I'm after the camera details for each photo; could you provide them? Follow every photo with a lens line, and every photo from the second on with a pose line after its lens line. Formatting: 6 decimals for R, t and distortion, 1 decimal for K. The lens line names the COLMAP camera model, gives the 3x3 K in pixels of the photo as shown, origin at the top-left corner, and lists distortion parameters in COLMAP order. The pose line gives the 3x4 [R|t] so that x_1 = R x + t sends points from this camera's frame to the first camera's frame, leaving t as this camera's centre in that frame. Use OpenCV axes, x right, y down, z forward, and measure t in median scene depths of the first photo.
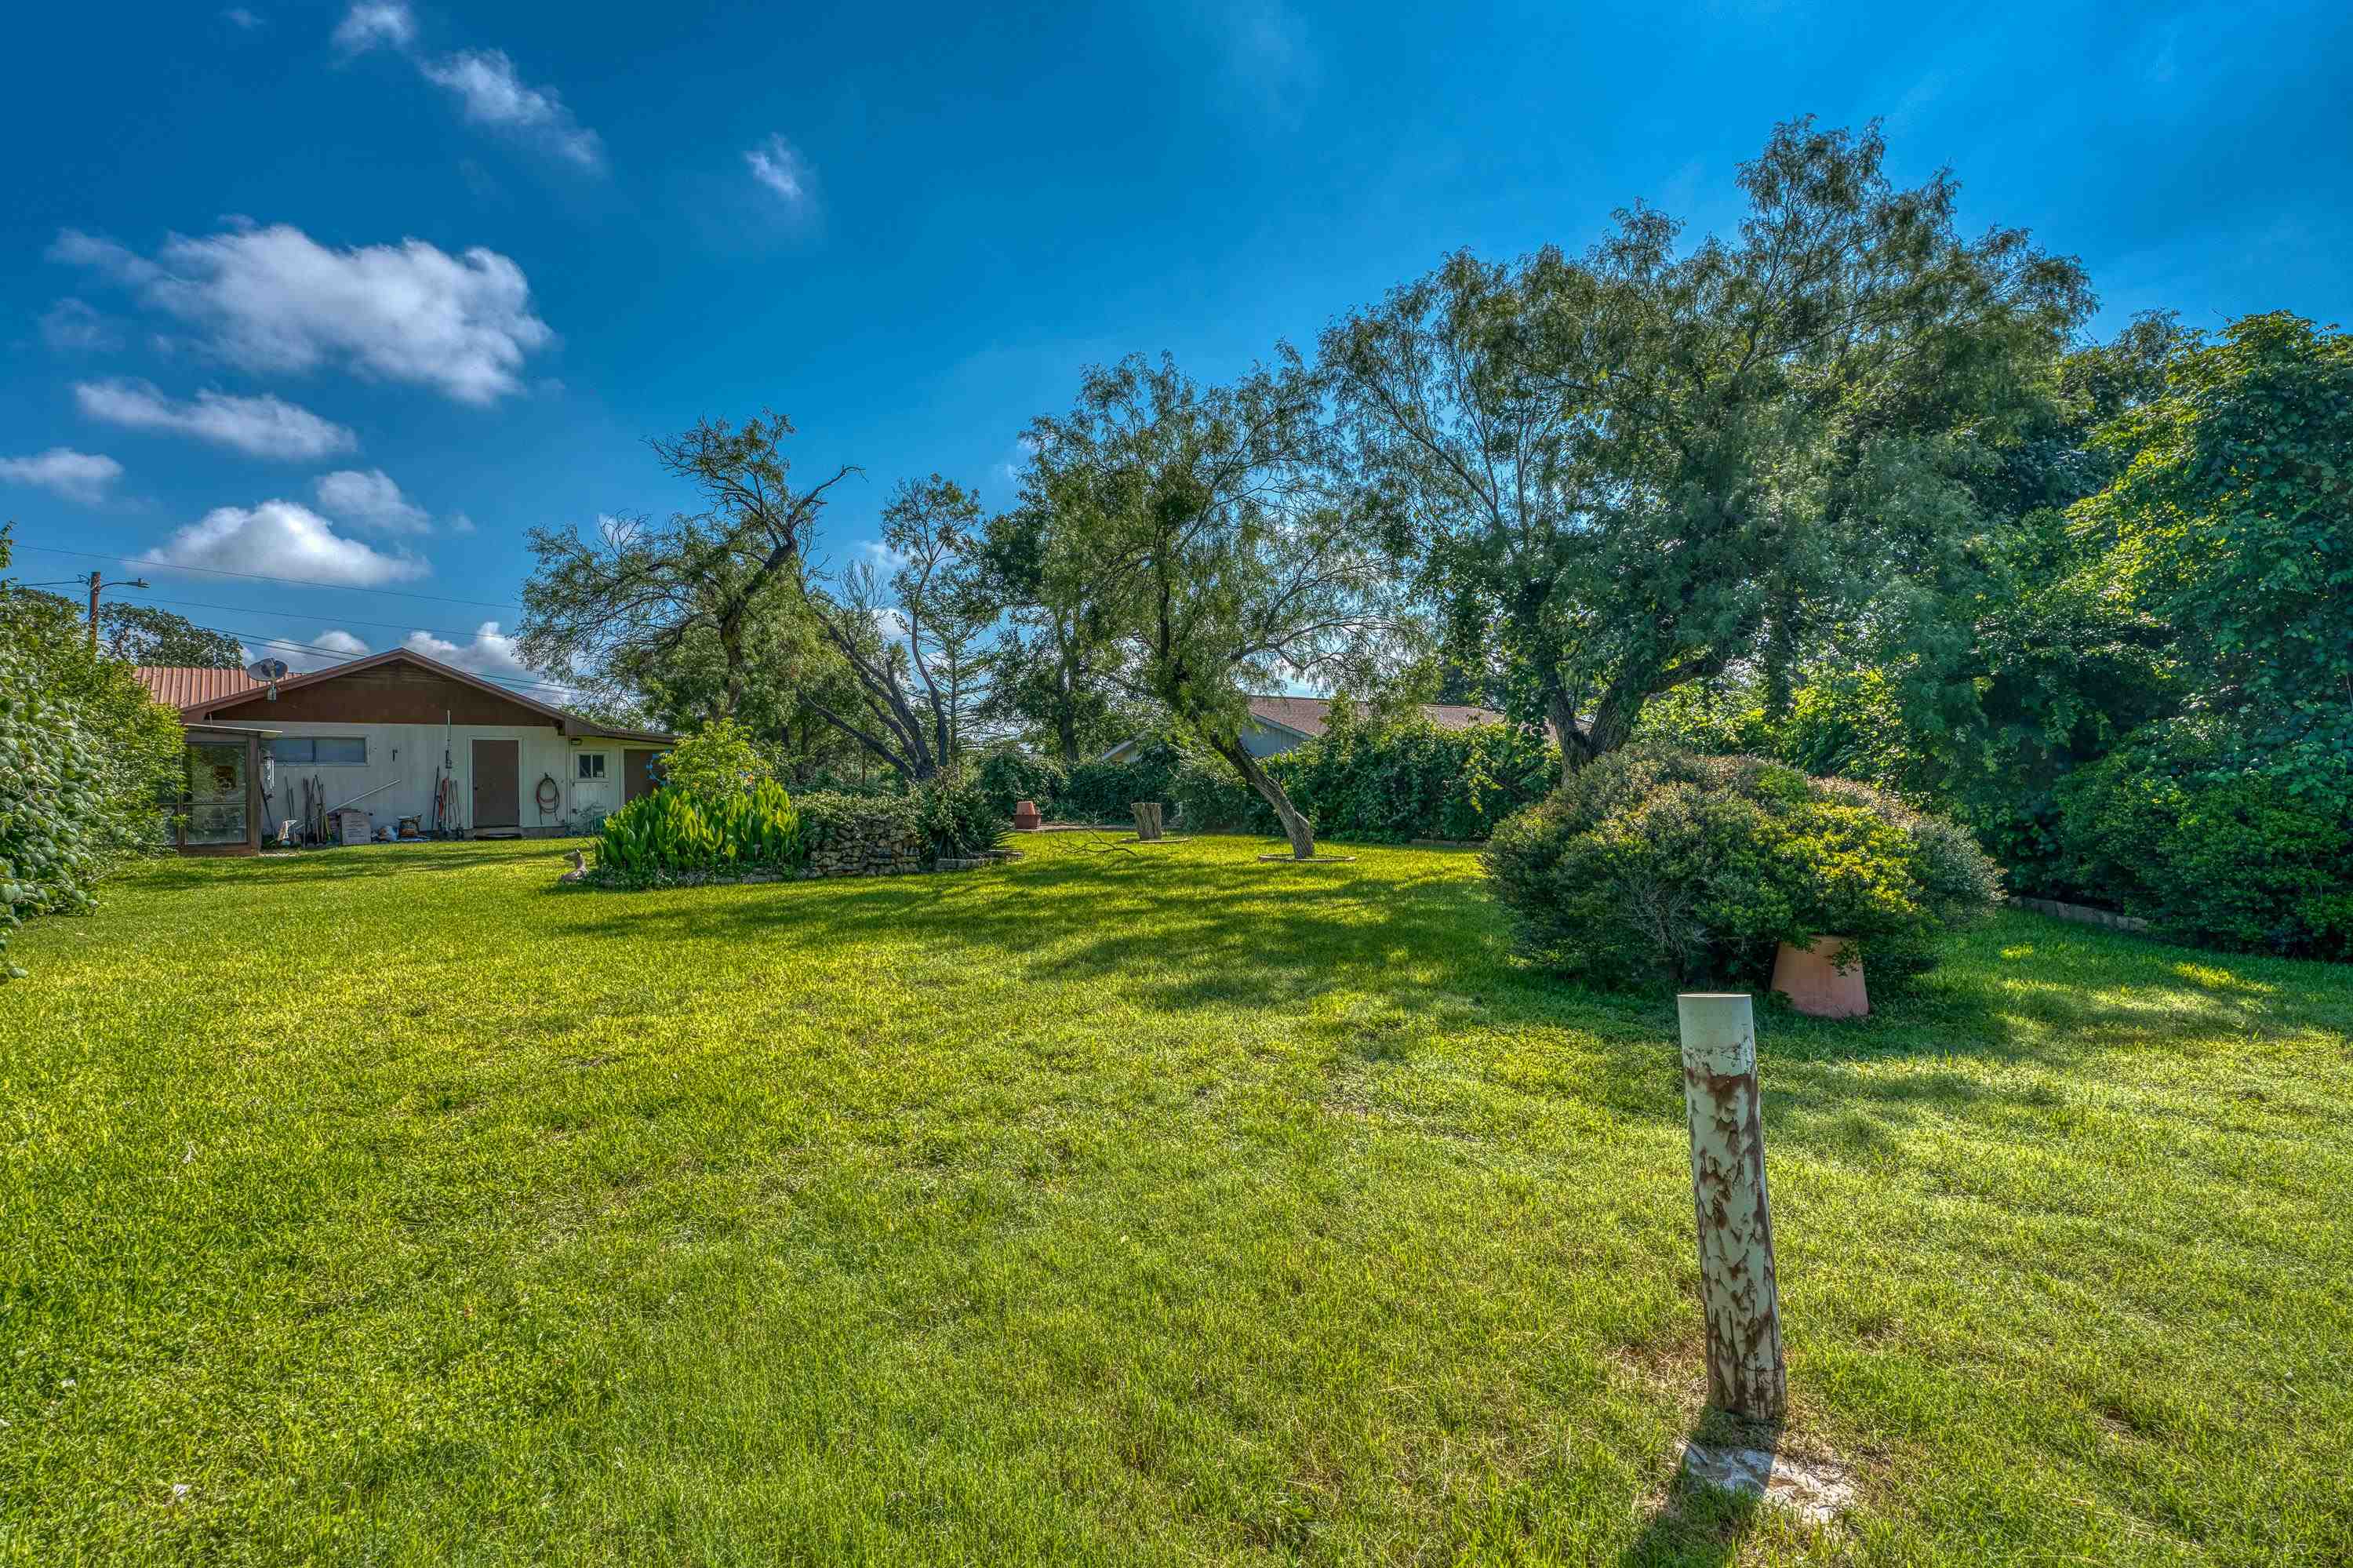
lens RADIAL K [[1108.6, 0, 1181.9], [0, 1108.6, 766.2], [0, 0, 1]] dist [0.012481, 0.000061]
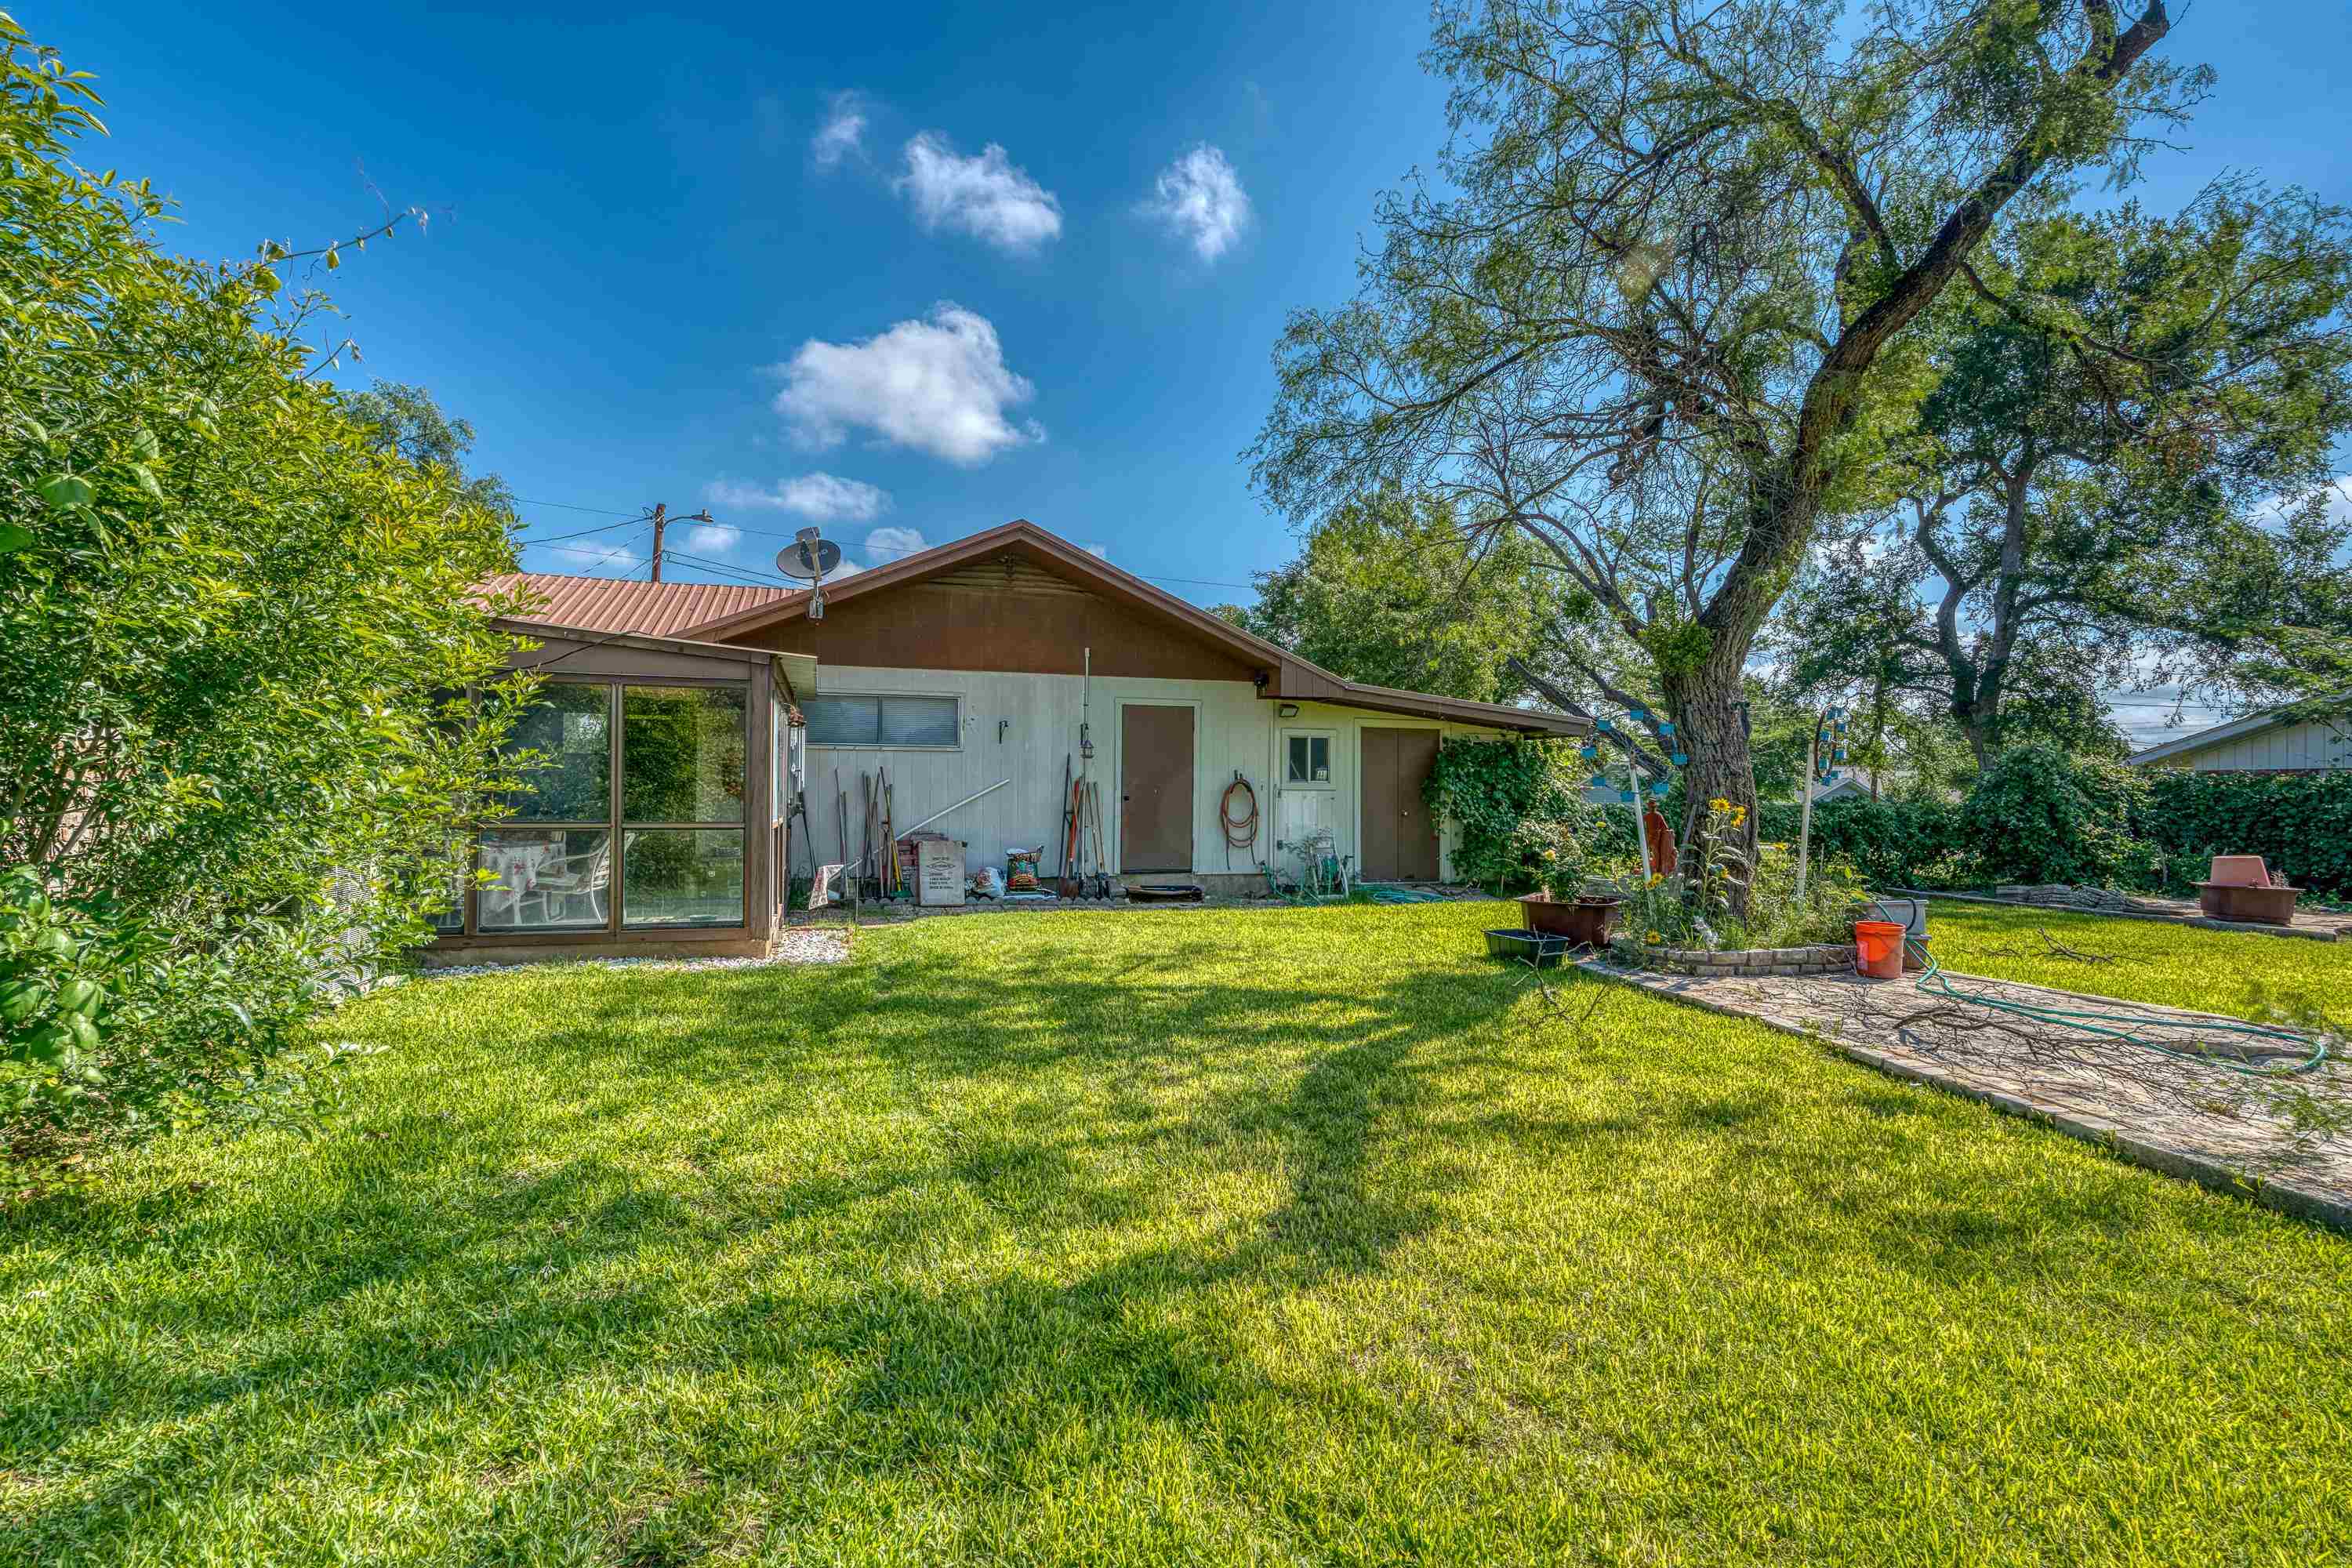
lens RADIAL K [[1108.1, 0, 1181.4], [0, 1108.1, 766.2], [0, 0, 1]] dist [0.012481, 0.000061]
pose [[0.936025, 0.008602, -0.351828, -0.428287], [-0.013148, 0.999858, -0.010535, 0.010192], [0.351688, 0.014487, 0.936005, 0.523335]]
